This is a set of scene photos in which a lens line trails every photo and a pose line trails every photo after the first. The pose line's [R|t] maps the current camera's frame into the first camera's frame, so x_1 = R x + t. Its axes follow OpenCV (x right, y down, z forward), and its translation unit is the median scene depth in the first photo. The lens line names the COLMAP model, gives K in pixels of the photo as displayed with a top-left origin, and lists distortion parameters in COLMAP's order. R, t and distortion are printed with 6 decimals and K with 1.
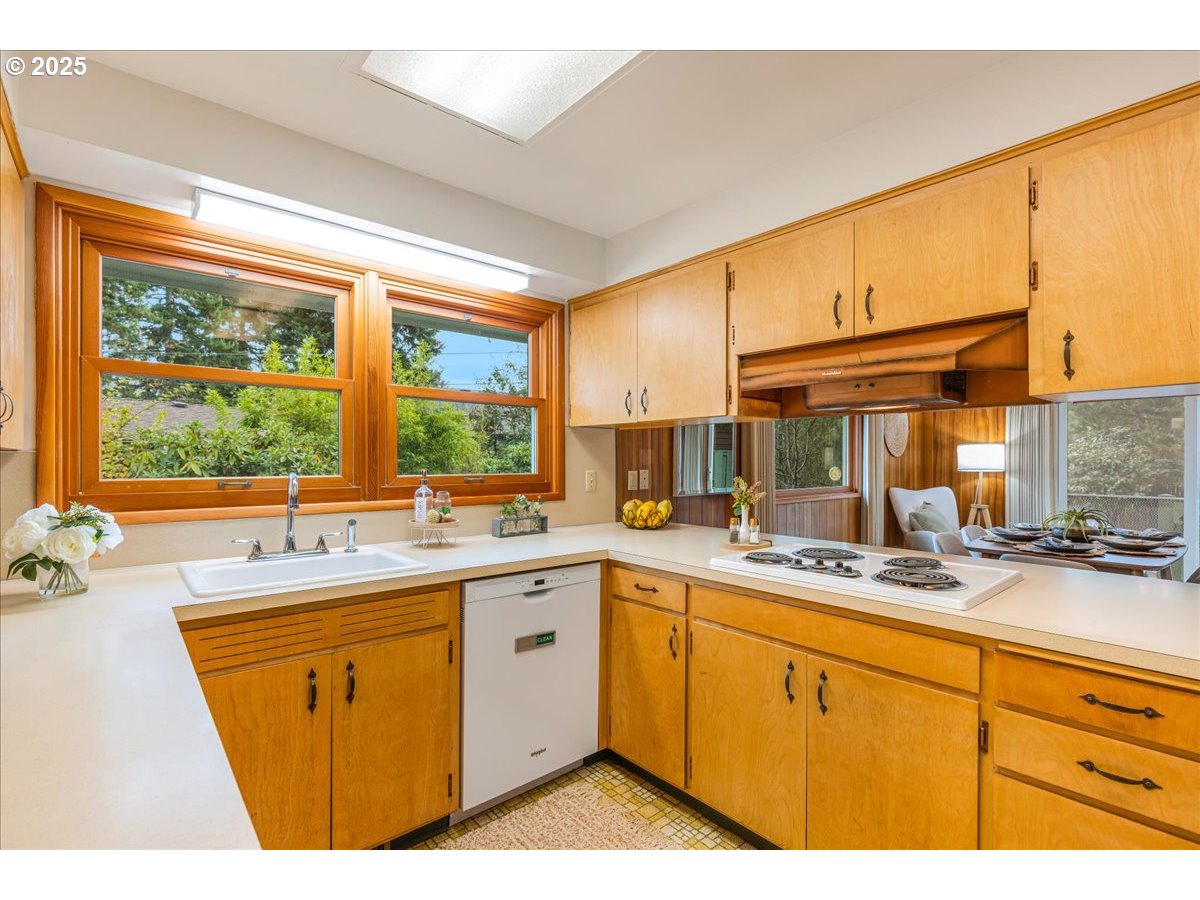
lens RADIAL K [[562.4, 0, 601.5], [0, 562.4, 458.4], [0, 0, 1]] dist [-0.002468, 0.000082]
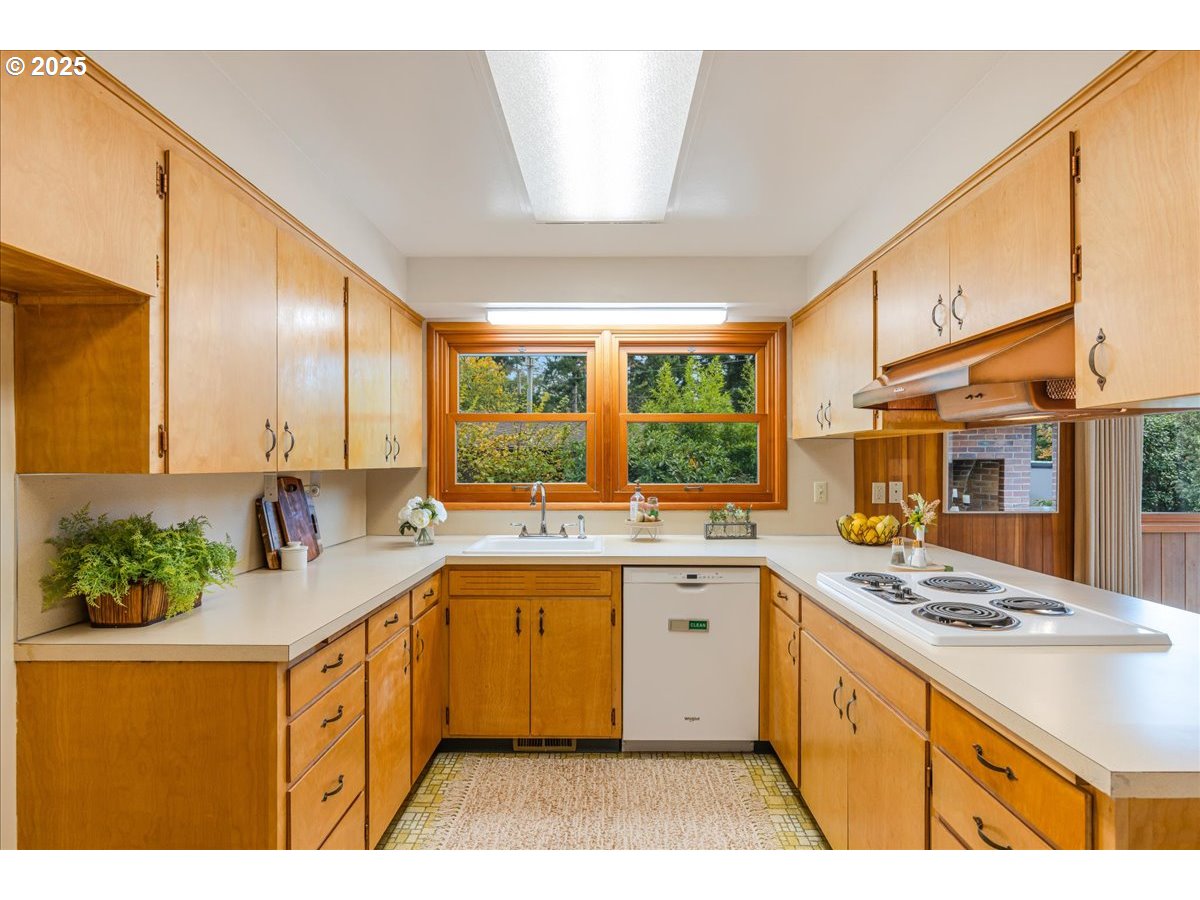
lens RADIAL K [[592.3, 0, 601.2], [0, 592.3, 458.3], [0, 0, 1]] dist [0.001860, 0.000049]
pose [[0.754350, -0.004816, -0.656455, 0.569276], [0.004141, 0.999988, -0.002578, -0.028824], [0.656459, -0.000774, 0.754361, -0.077791]]
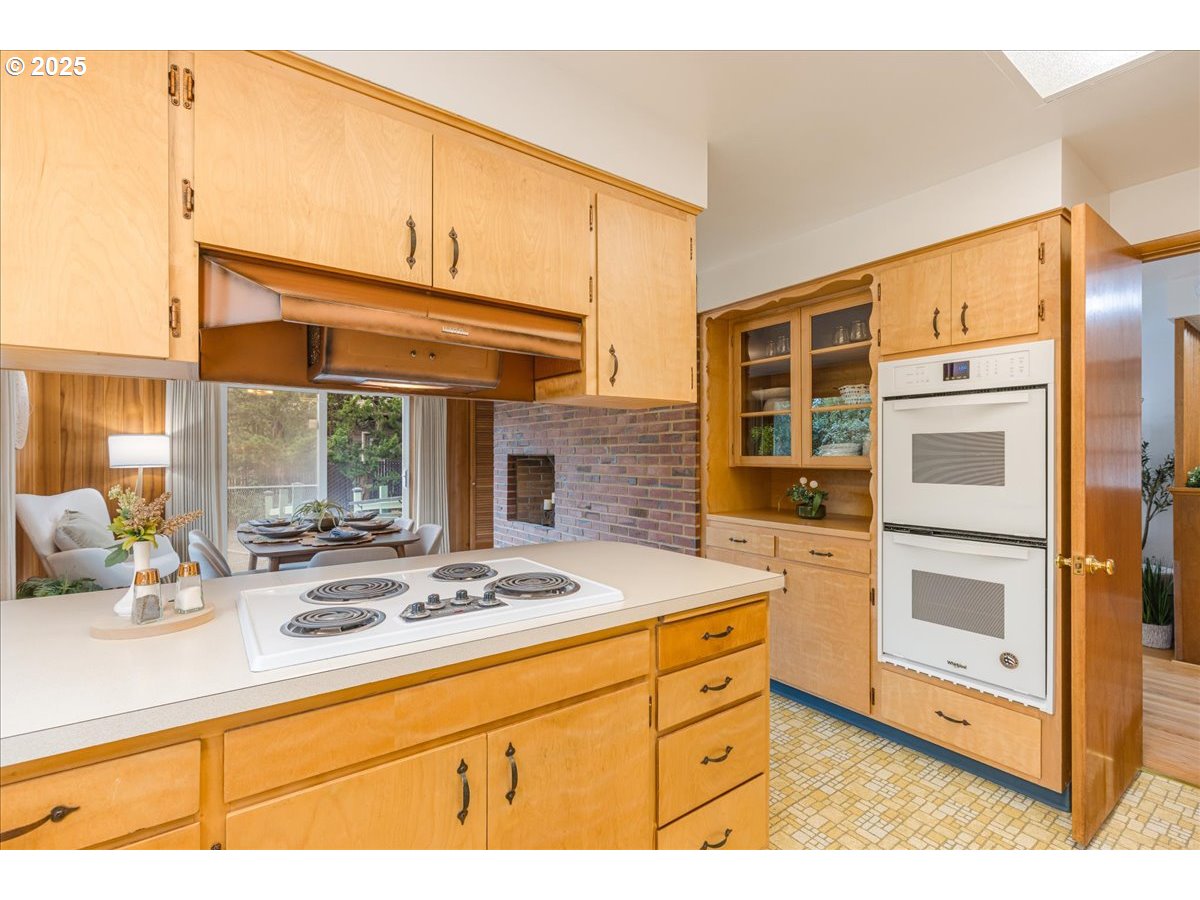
lens RADIAL K [[544.3, 0, 601.8], [0, 544.3, 454.0], [0, 0, 1]] dist [0.000209, 0.000129]
pose [[0.084369, -0.000806, 0.996434, -0.217946], [-0.000923, 0.999999, 0.000887, 0.003722], [-0.996434, -0.000994, 0.084368, 0.618625]]
